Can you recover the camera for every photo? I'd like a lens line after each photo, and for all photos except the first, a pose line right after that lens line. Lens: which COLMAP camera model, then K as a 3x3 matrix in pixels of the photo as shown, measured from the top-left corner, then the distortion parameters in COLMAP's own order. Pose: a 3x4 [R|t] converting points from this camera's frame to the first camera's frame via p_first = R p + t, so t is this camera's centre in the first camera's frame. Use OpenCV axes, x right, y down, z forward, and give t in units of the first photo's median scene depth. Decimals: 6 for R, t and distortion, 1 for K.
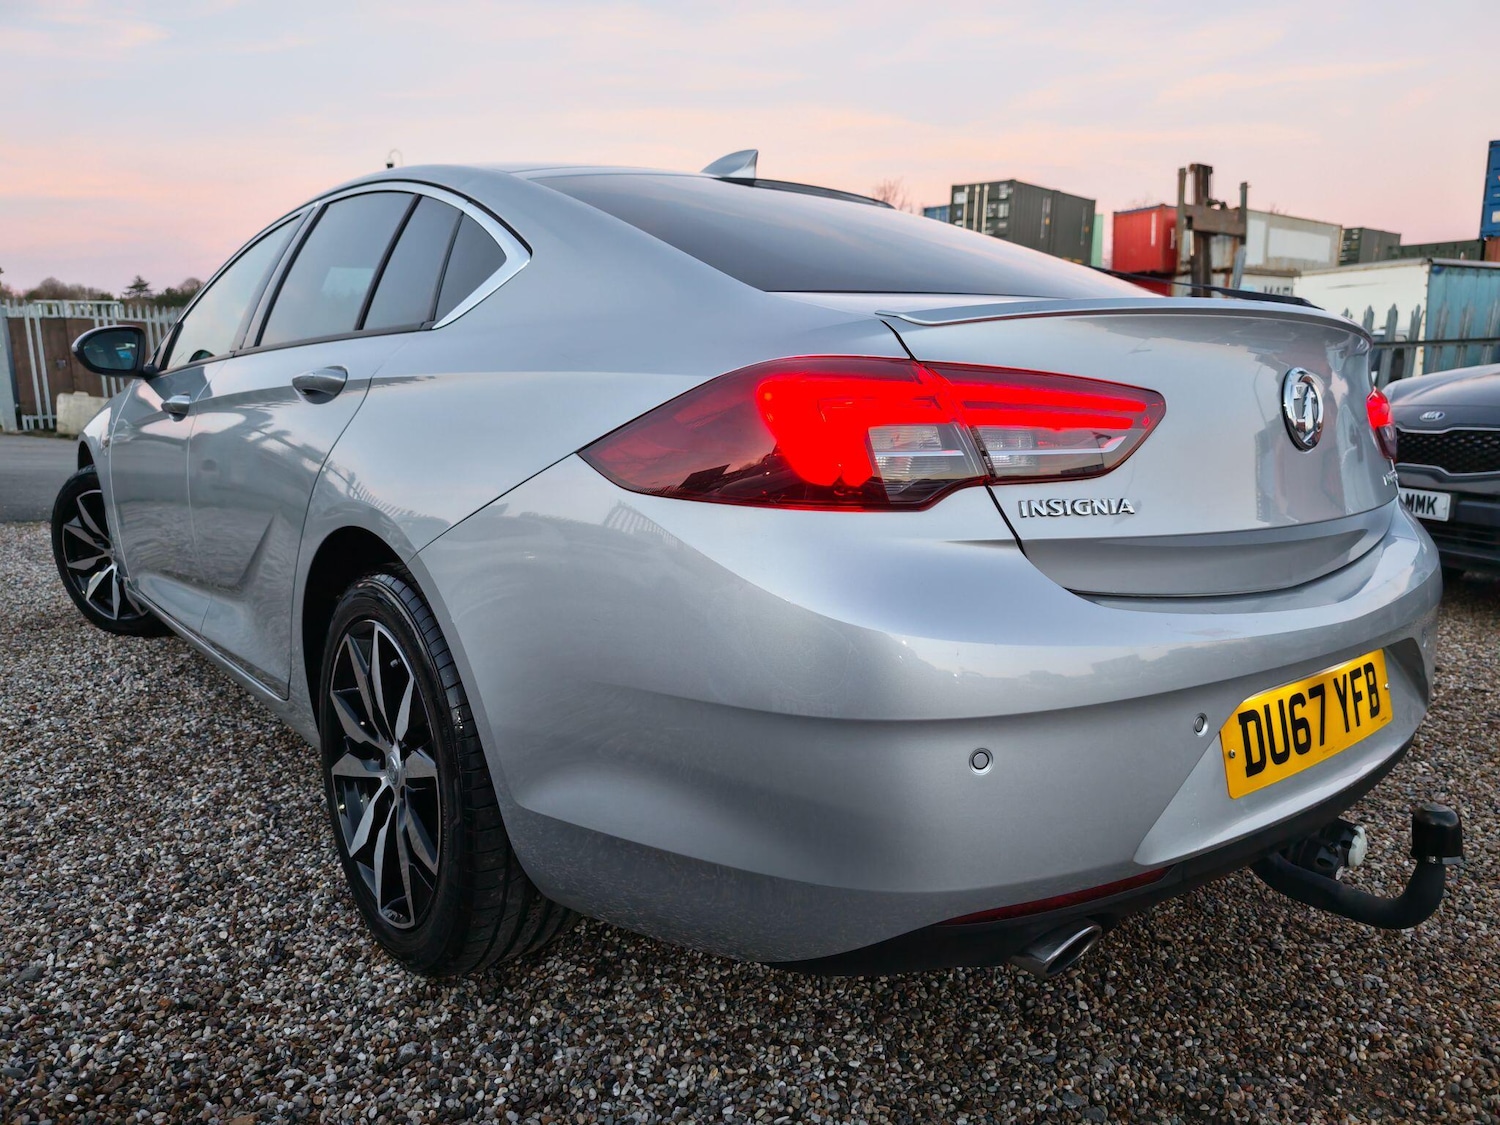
lens RADIAL K [[1044.3, 0, 726.2], [0, 1044.3, 559.8], [0, 0, 1]] dist [-0.001809, -0.004120]
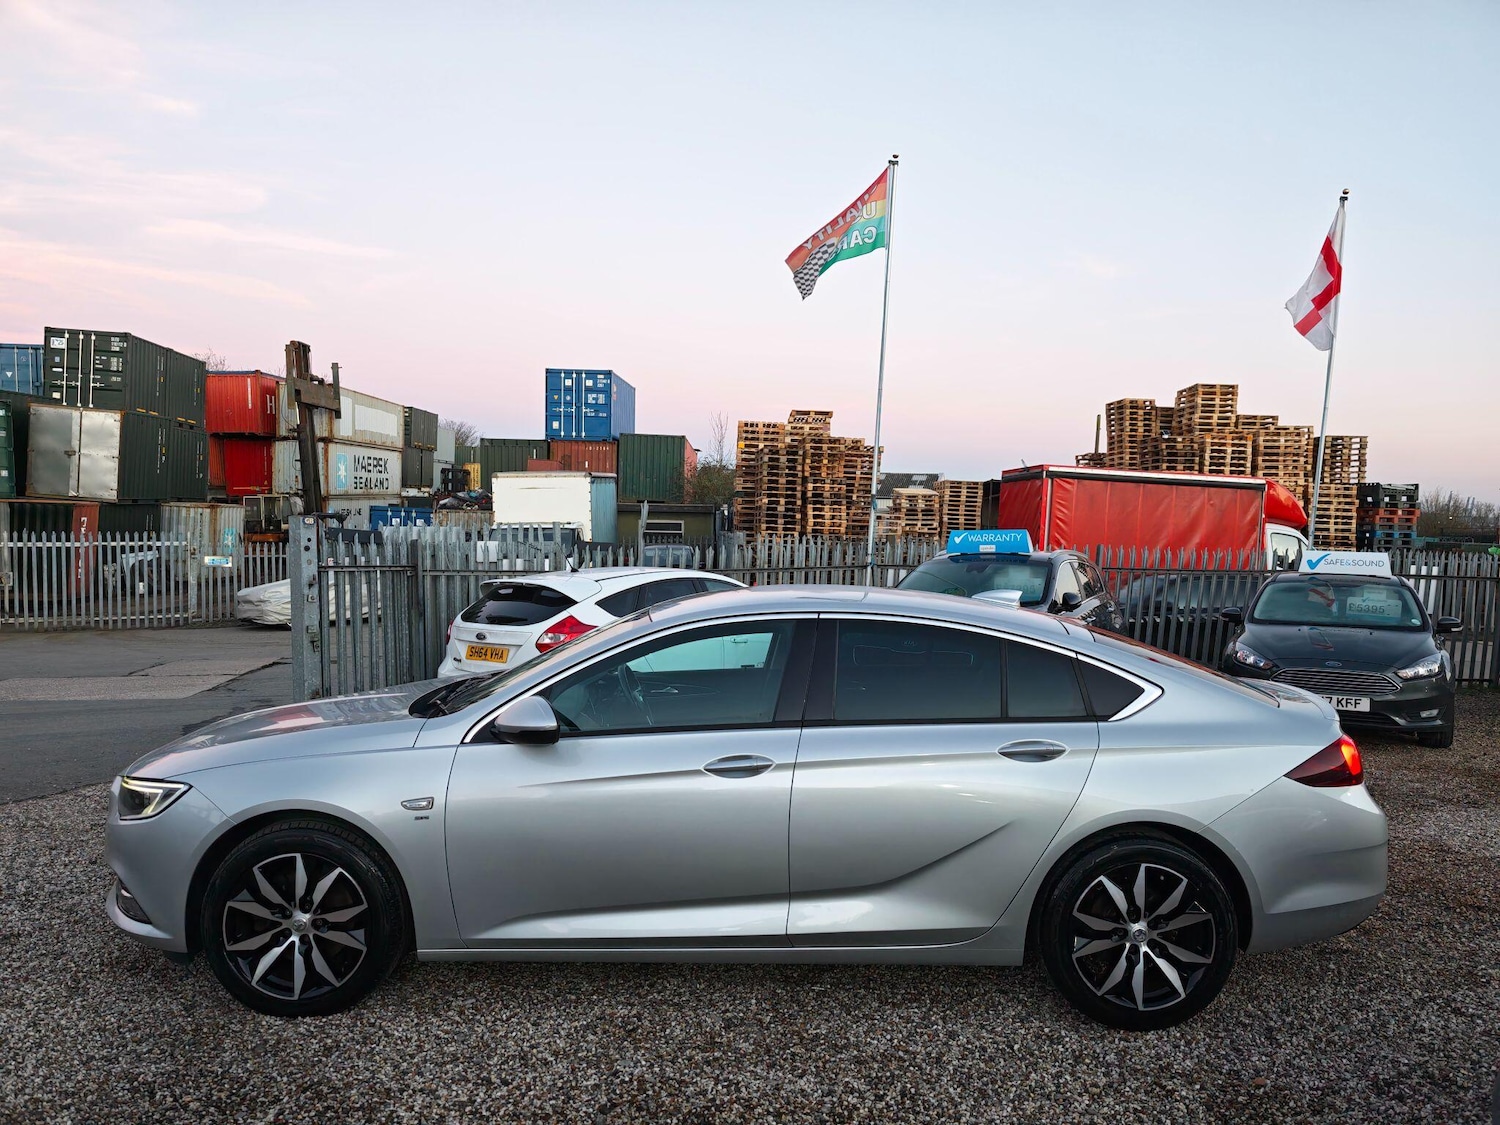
lens RADIAL K [[1054.9, 0, 750.0], [0, 1054.9, 562.5], [0, 0, 1]] dist [0.024044, -0.026998]
pose [[0.619621, -0.016004, 0.784738, -0.122120], [0.119351, 0.990087, -0.074045, -0.023152], [-0.775774, 0.139539, 0.615389, 0.010508]]
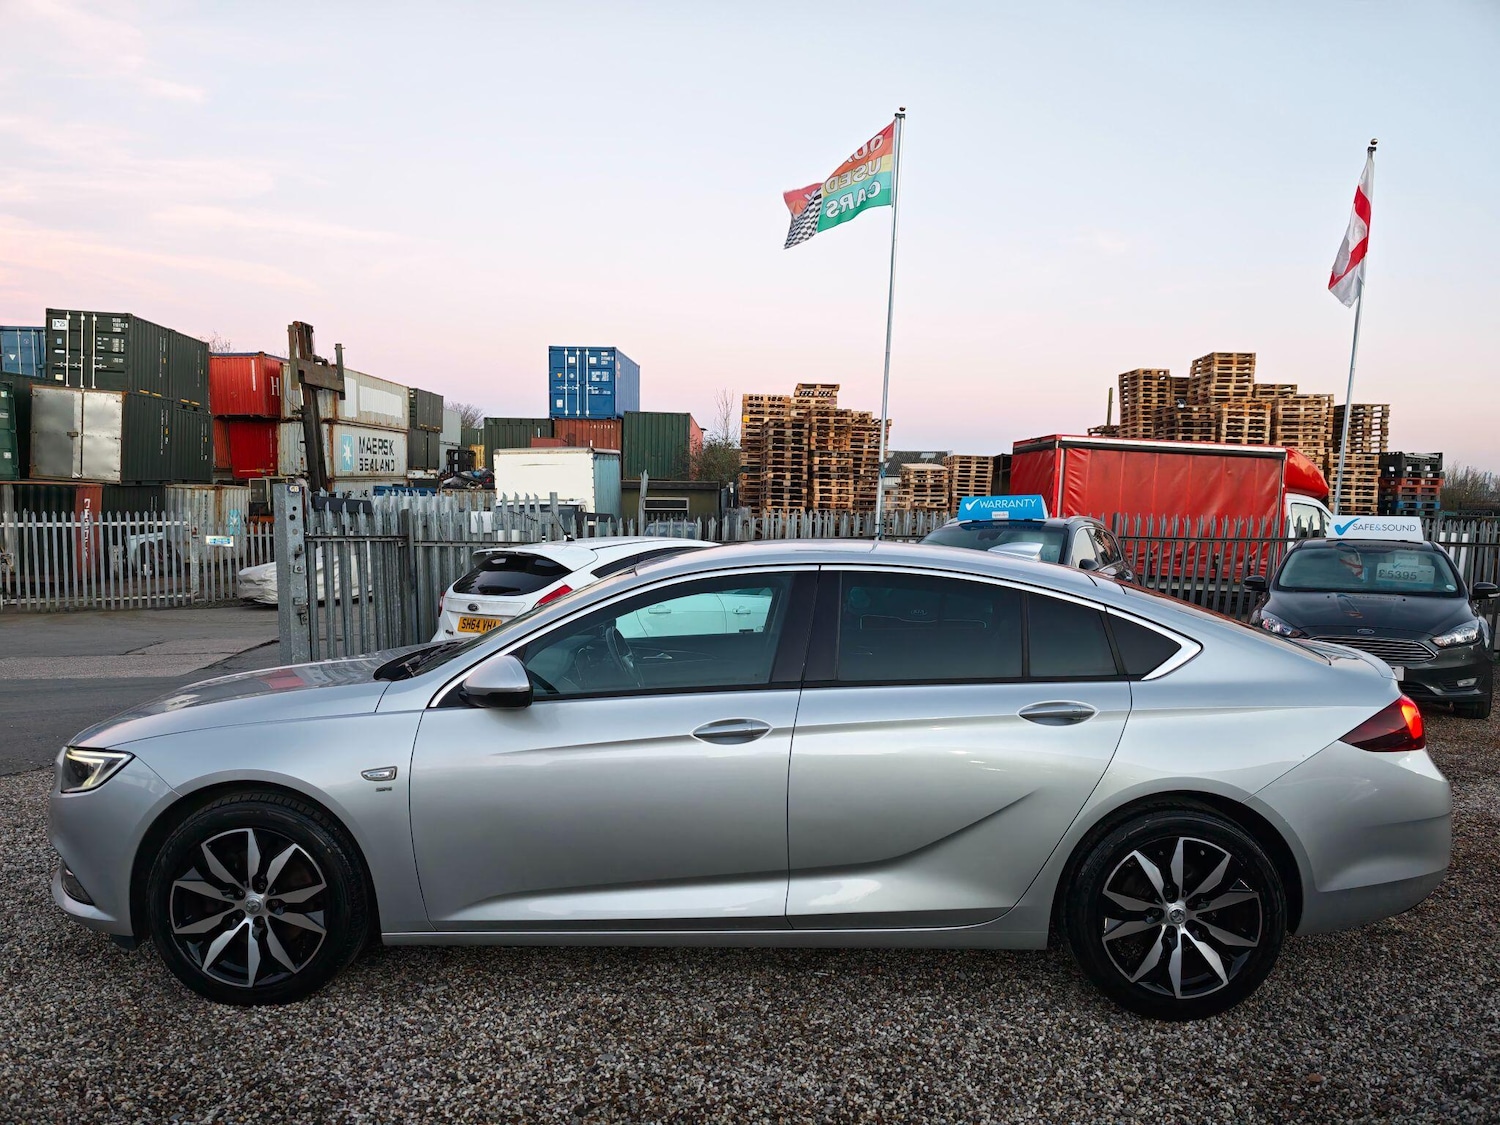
lens RADIAL K [[1053.9, 0, 742.5], [0, 1053.9, 566.2], [0, 0, 1]] dist [0.020879, -0.023548]
pose [[0.631122, -0.036163, 0.774840, -0.113112], [0.124968, 0.990604, -0.055555, -0.020330], [-0.765551, 0.131892, 0.629711, 0.016372]]
